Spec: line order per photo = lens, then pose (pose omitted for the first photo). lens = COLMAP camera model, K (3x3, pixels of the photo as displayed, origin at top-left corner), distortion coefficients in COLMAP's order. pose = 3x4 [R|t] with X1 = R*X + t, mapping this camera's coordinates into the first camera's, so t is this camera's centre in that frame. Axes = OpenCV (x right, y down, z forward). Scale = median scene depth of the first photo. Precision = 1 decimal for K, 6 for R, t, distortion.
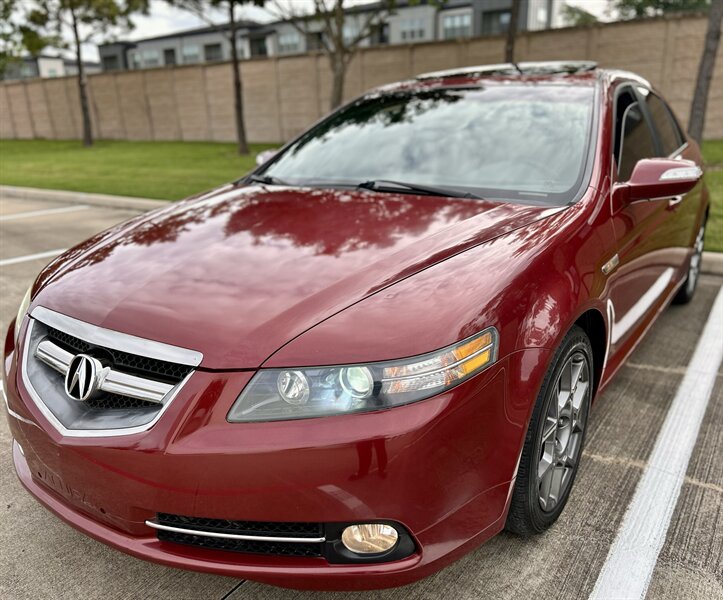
lens RADIAL K [[613.2, 0, 362.5], [0, 613.2, 297.5], [0, 0, 1]] dist [0.022546, -0.018928]
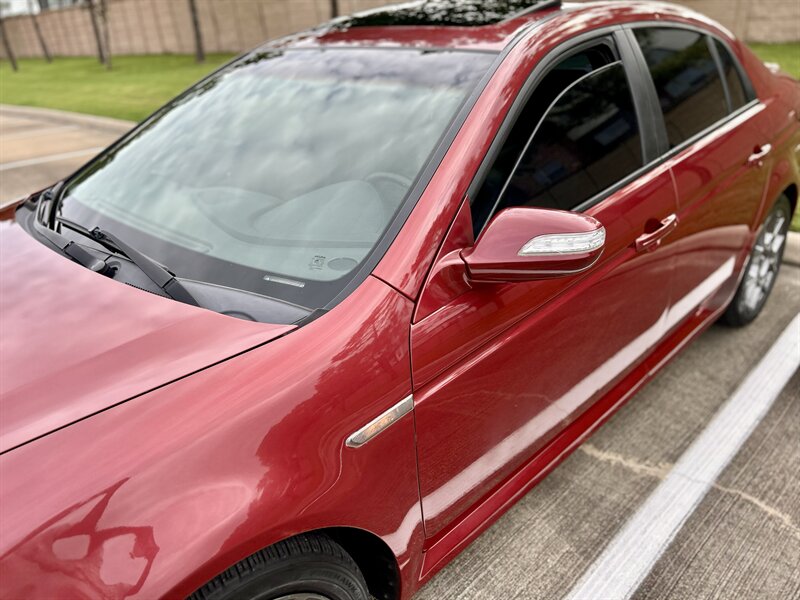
lens RADIAL K [[608.4, 0, 388.7], [0, 608.4, 298.6], [0, 0, 1]] dist [0.034116, -0.040989]
pose [[0.981053, 0.042975, -0.188915, 0.470468], [-0.013467, 0.987856, 0.154787, -0.235188], [0.193273, -0.149310, 0.969718, 0.431692]]
